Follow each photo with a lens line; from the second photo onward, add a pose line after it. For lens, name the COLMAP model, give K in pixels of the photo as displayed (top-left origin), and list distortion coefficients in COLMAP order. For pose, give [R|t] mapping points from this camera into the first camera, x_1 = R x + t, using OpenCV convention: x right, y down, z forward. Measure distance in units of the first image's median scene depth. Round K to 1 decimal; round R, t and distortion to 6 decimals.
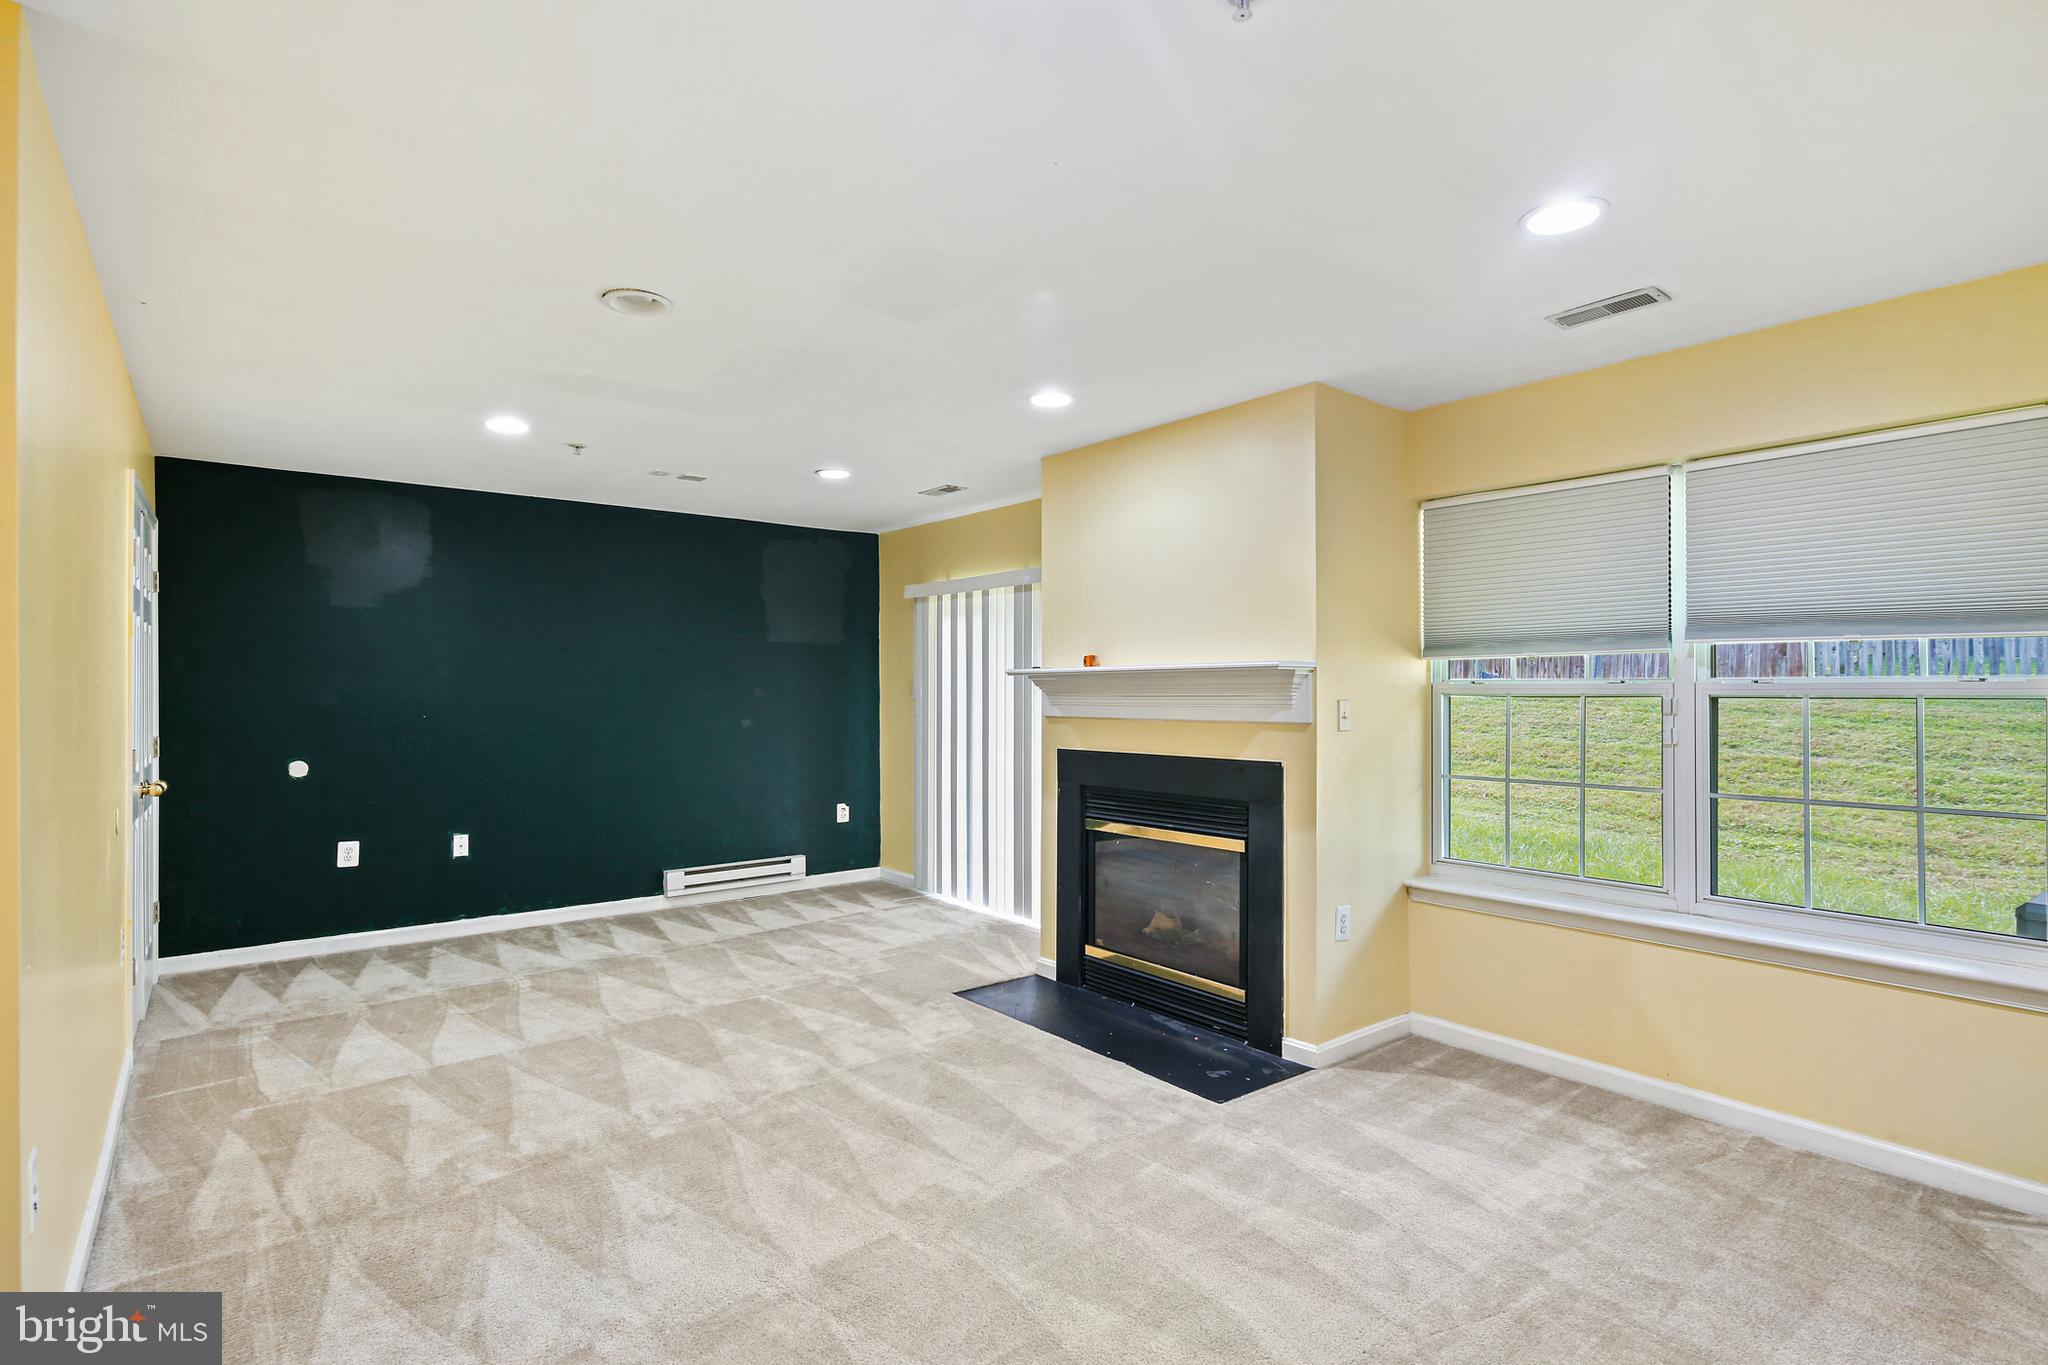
lens RADIAL K [[996.8, 0, 1013.1], [0, 996.8, 681.1], [0, 0, 1]] dist [0.007713, -0.005486]
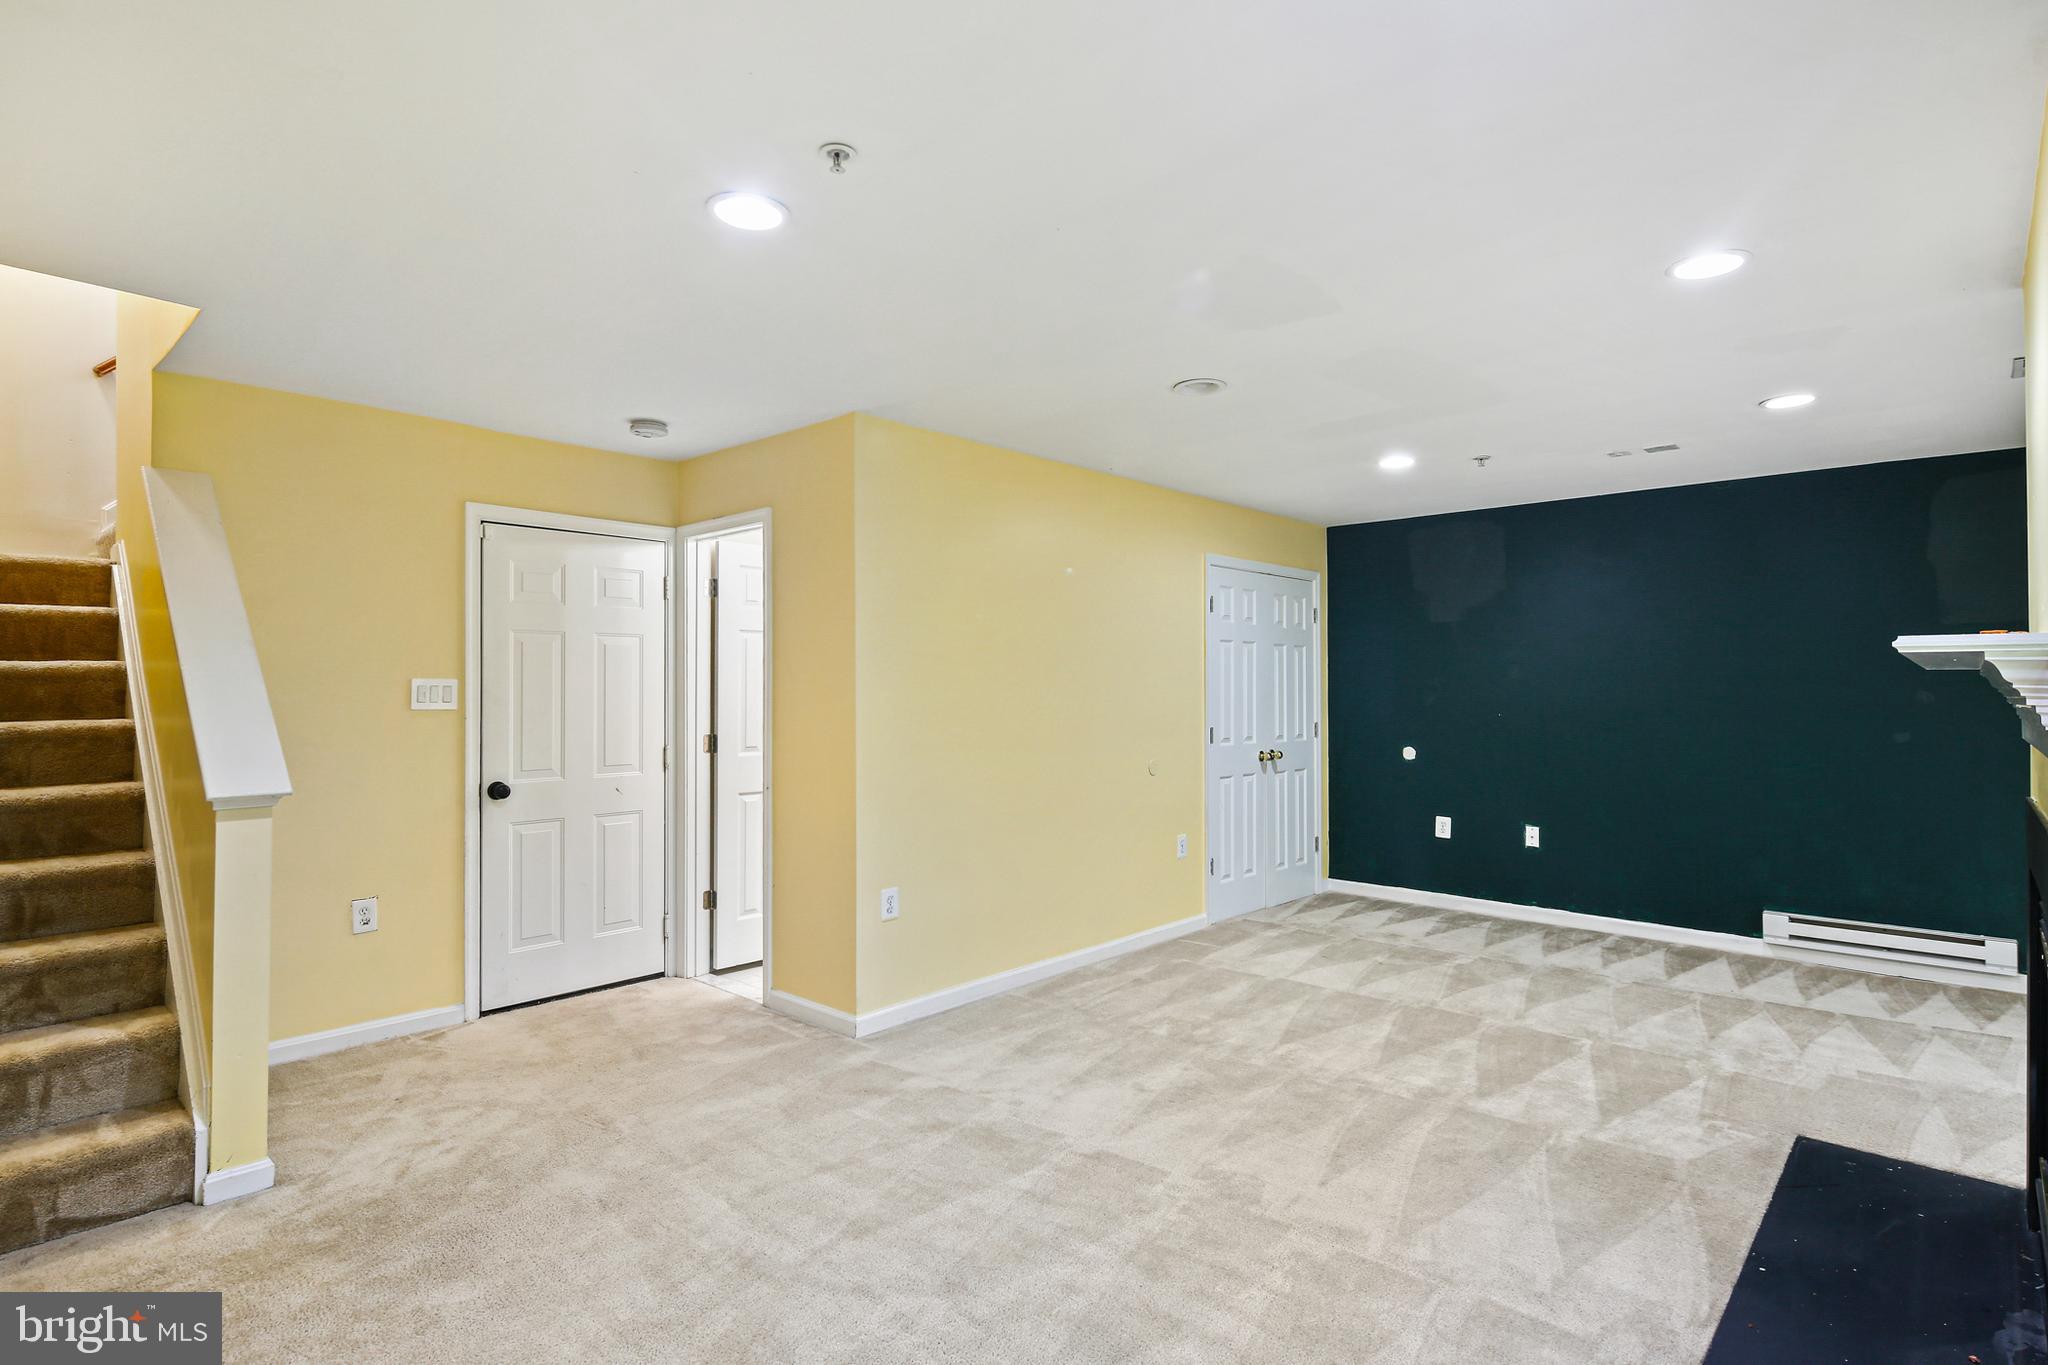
lens RADIAL K [[996.8, 0, 1005.7], [0, 996.8, 697.0], [0, 0, 1]] dist [0.007713, -0.005486]
pose [[0.157753, 0.010879, -0.987419, 0.559840], [0.005881, 0.999911, 0.011957, -0.001785], [0.987461, -0.007693, 0.157675, 0.371393]]
